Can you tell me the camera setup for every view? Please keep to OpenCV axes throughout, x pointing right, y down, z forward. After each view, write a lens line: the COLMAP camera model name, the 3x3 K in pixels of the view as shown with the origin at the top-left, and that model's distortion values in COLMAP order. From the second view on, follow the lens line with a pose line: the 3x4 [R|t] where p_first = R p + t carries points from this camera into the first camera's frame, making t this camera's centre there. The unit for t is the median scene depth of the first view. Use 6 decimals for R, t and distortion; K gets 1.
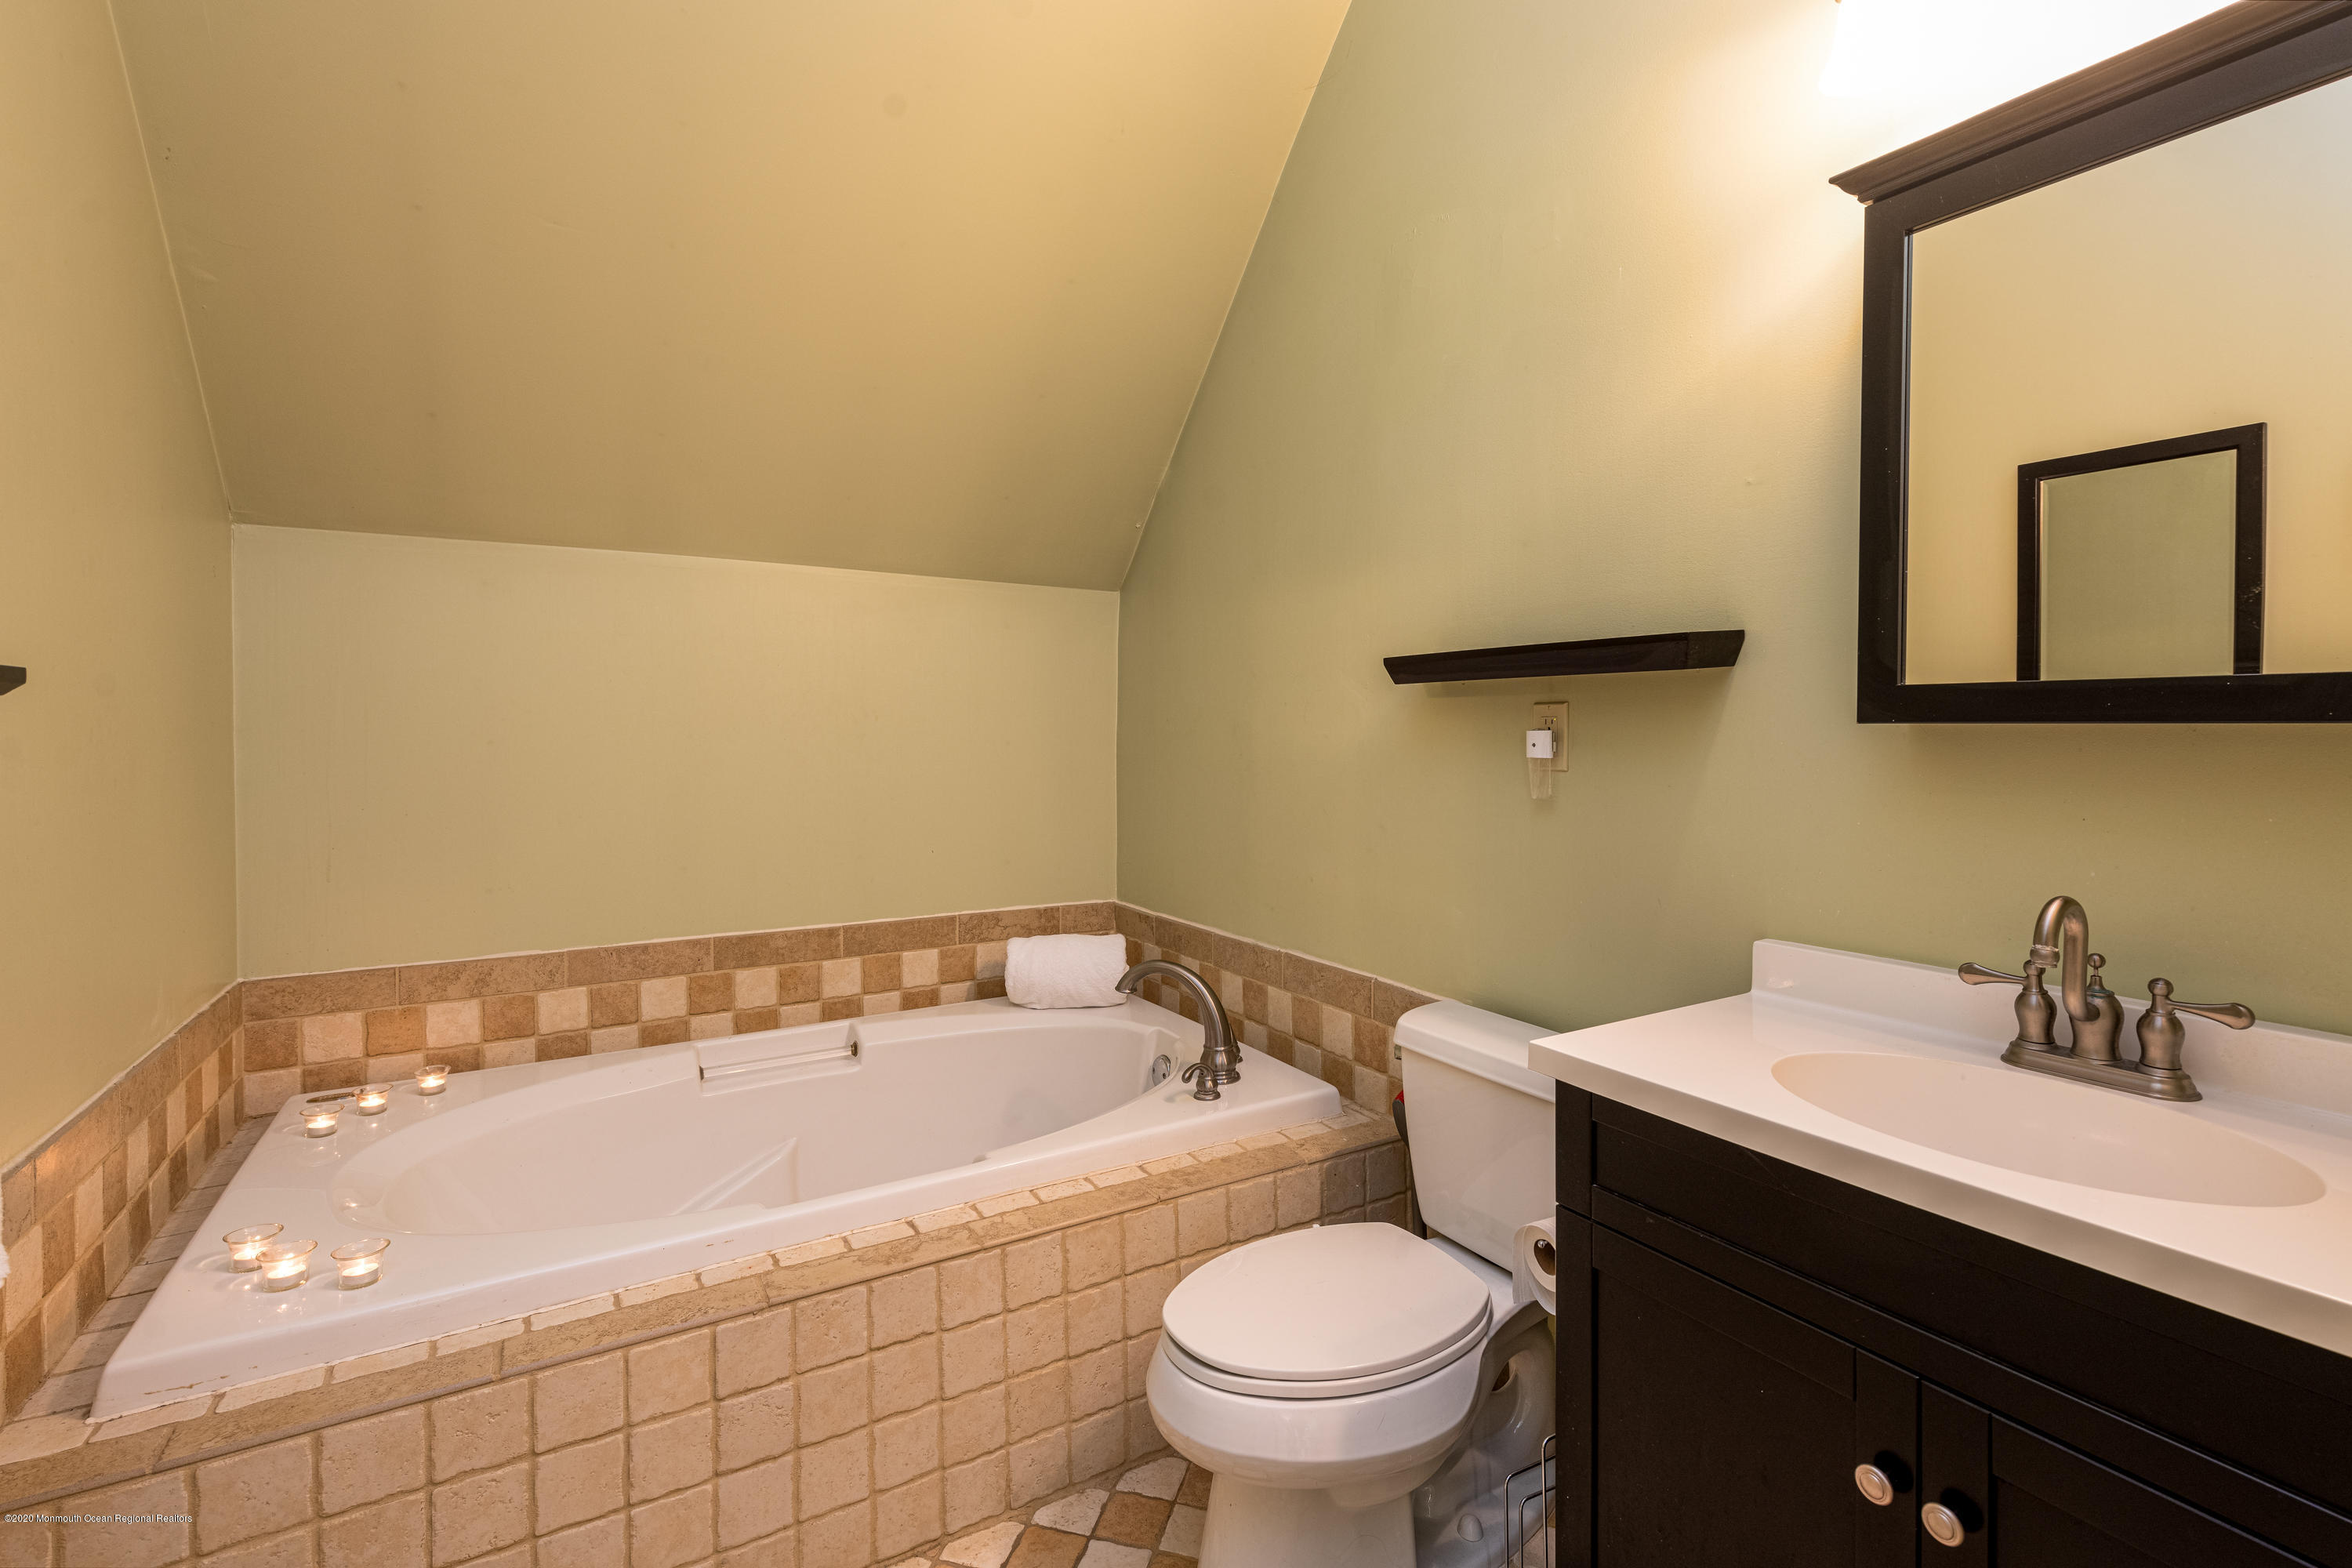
lens RADIAL K [[1031.8, 0, 1180.8], [0, 1031.8, 773.2], [0, 0, 1]] dist [0.006283, 0.000195]
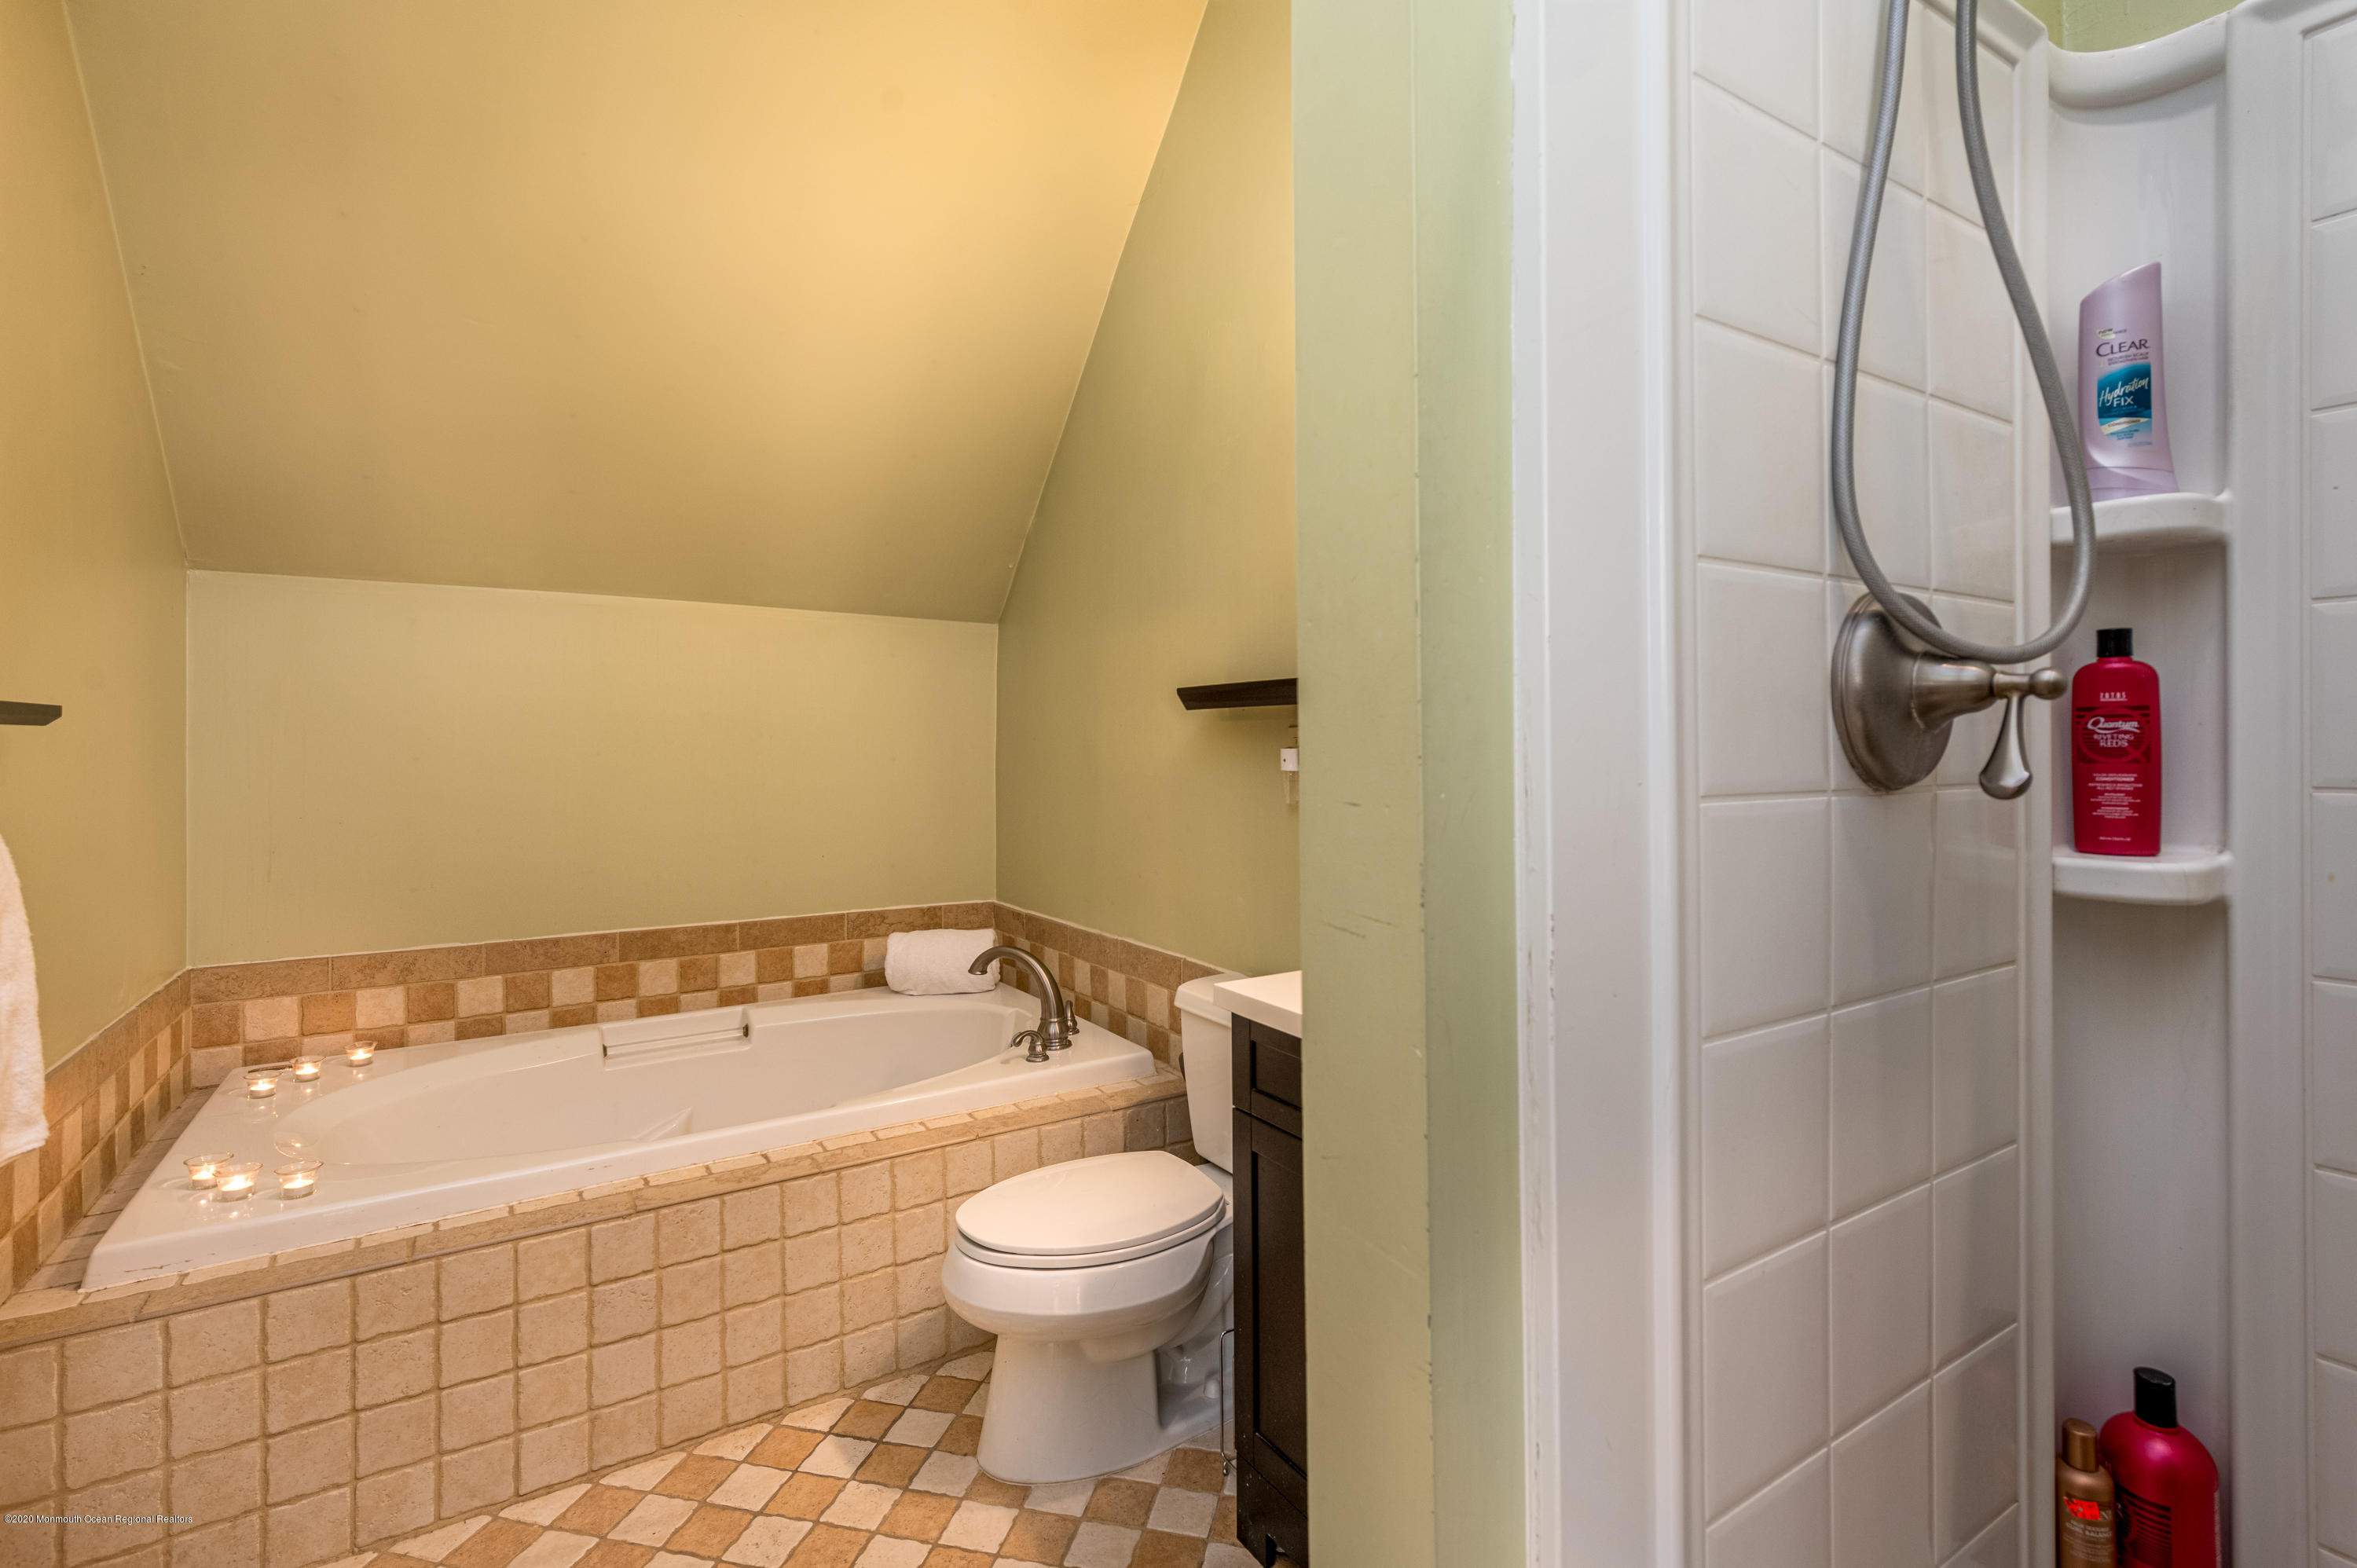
lens RADIAL K [[1033.9, 0, 1172.6], [0, 1033.9, 770.1], [0, 0, 1]] dist [0.006283, 0.000195]
pose [[0.999412, -0.002160, 0.034213, 0.163220], [0.002782, 0.999831, -0.018162, 0.006650], [-0.034168, 0.018247, 0.999250, -0.220537]]
